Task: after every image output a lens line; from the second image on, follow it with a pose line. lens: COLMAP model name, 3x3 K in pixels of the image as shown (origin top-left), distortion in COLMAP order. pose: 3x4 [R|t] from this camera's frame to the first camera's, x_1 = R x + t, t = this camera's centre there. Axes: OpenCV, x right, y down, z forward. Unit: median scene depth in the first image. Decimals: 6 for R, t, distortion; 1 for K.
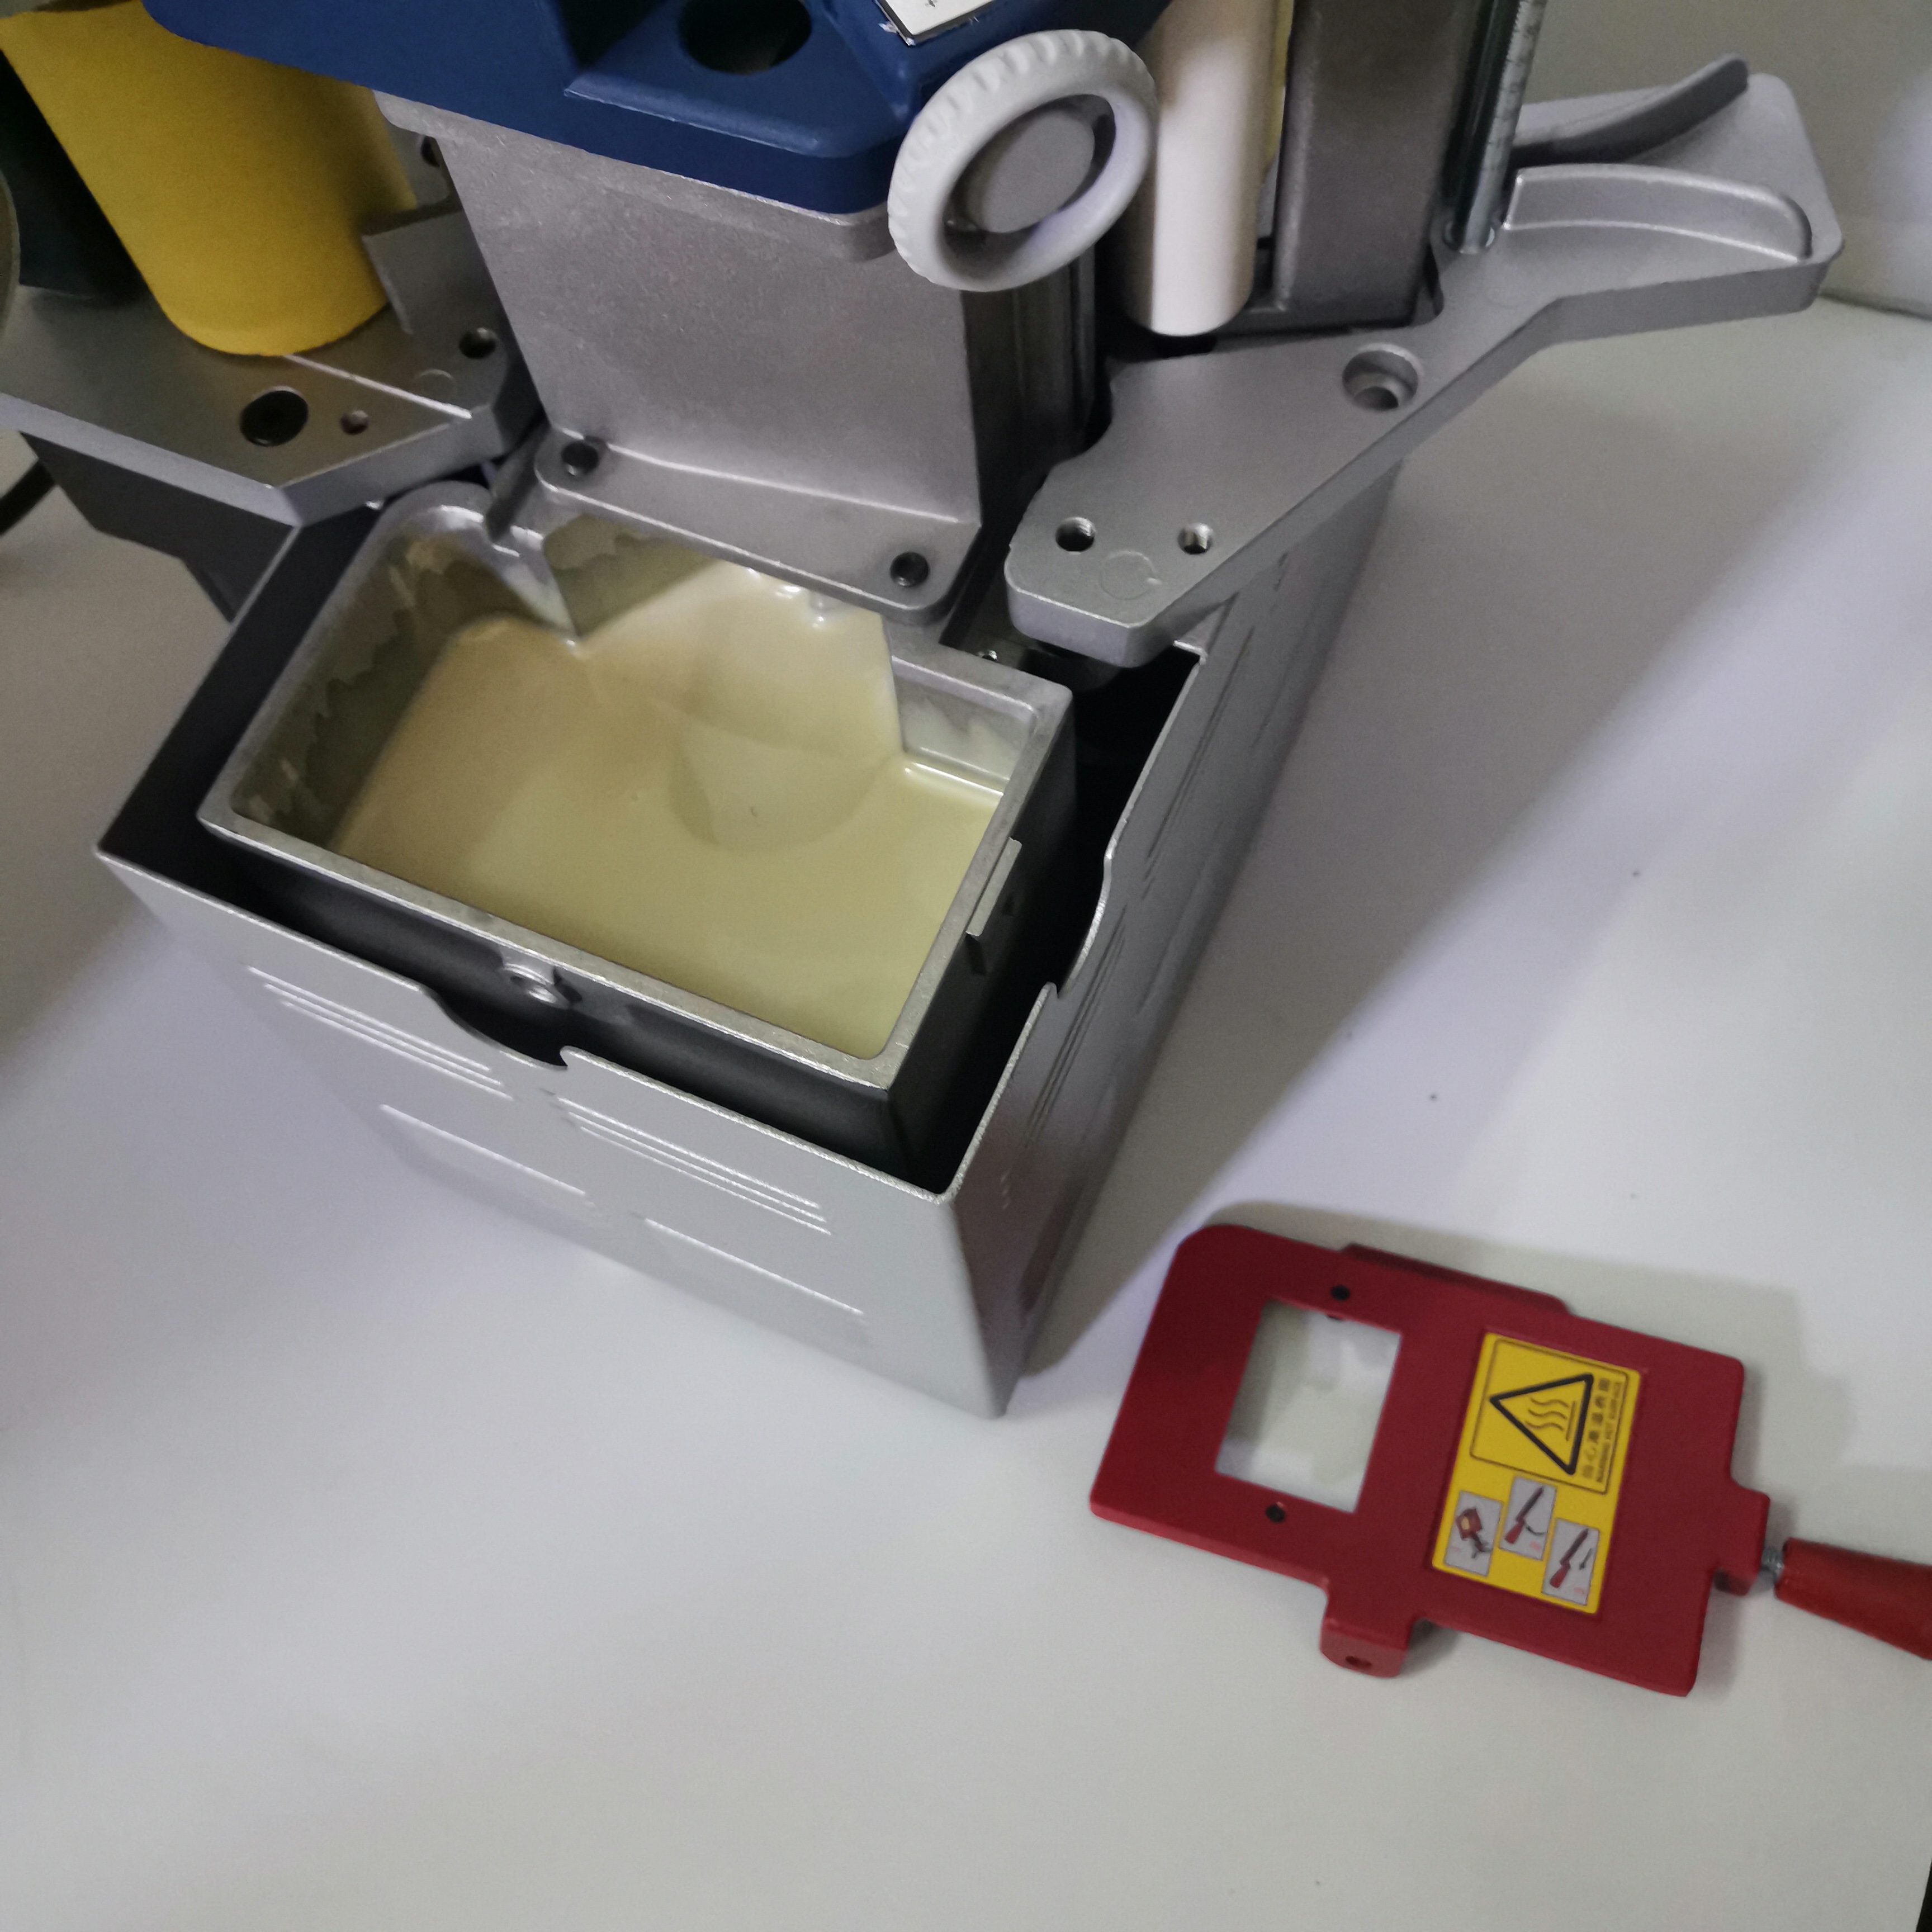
lens RADIAL K [[2054.5, 0, 1014.7], [0, 2054.5, 965.5], [0, 0, 1]] dist [-0.073702, 0.163601]
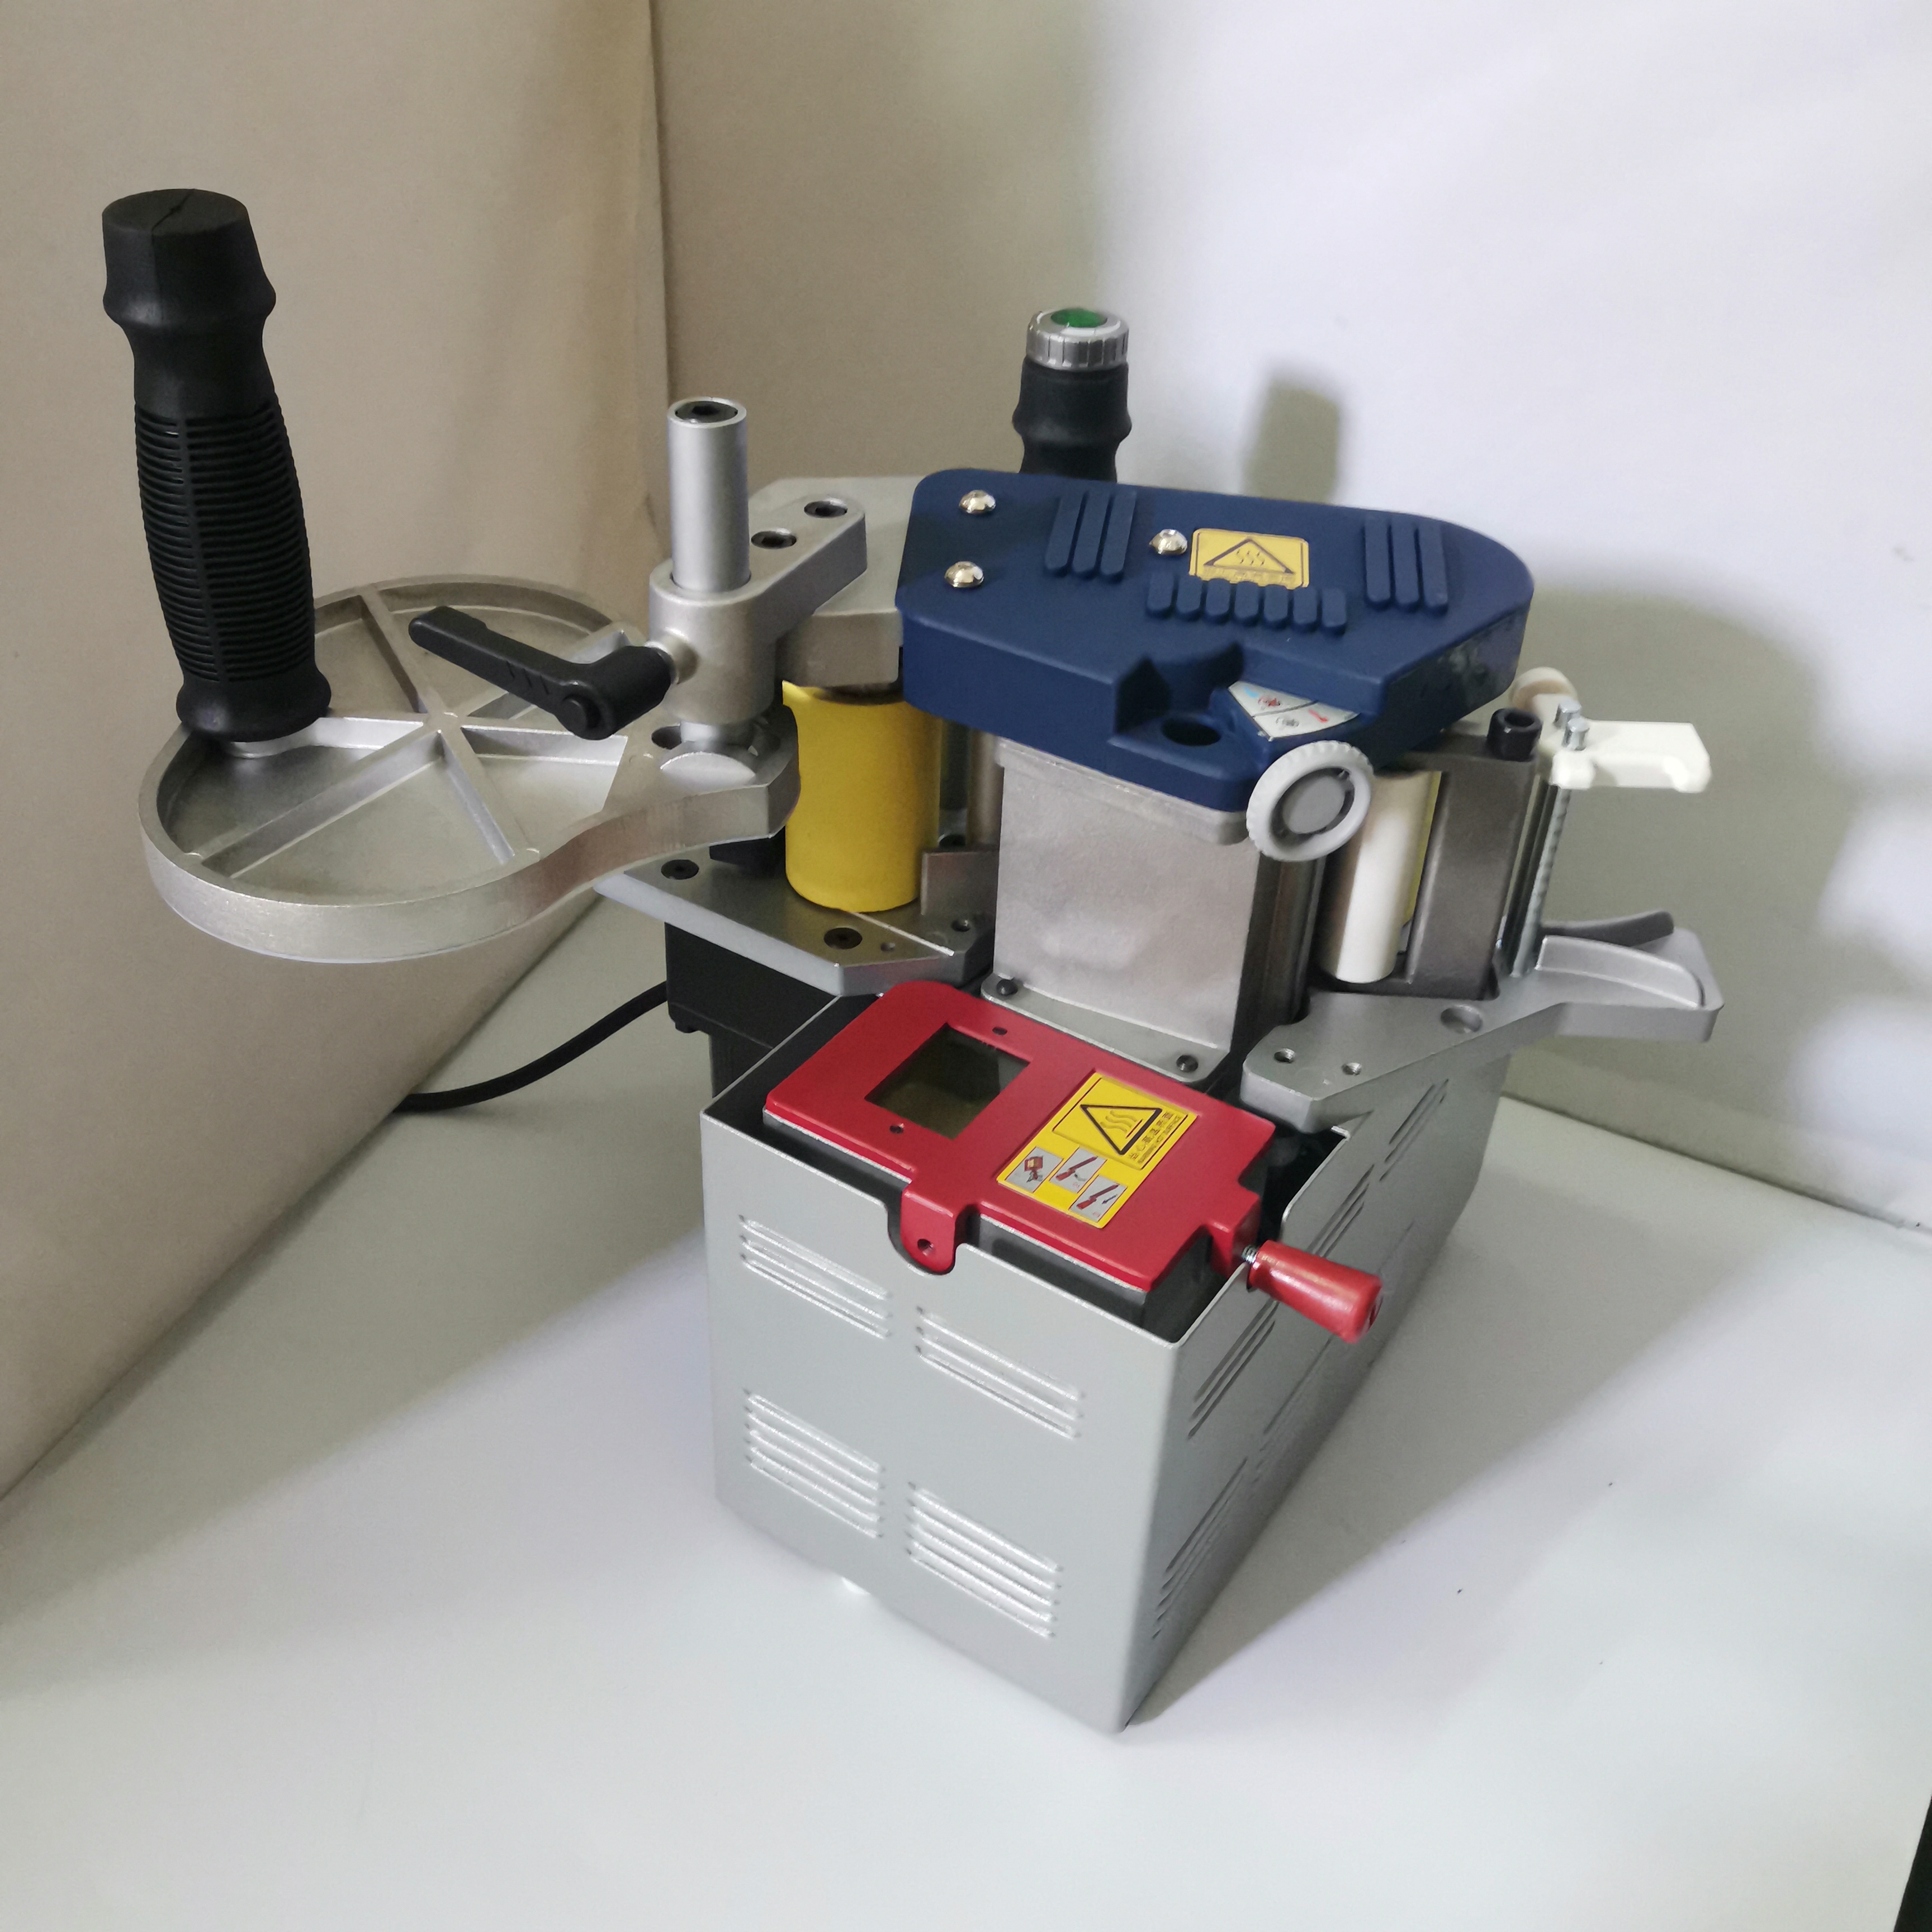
lens RADIAL K [[2080.7, 0, 1000.5], [0, 2080.7, 969.9], [0, 0, 1]] dist [0.030797, -0.277253]
pose [[0.982806, 0.171893, -0.067422, -0.101664], [-0.181582, 0.833560, -0.521734, 0.698144], [-0.033482, 0.525006, 0.850440, -0.557470]]
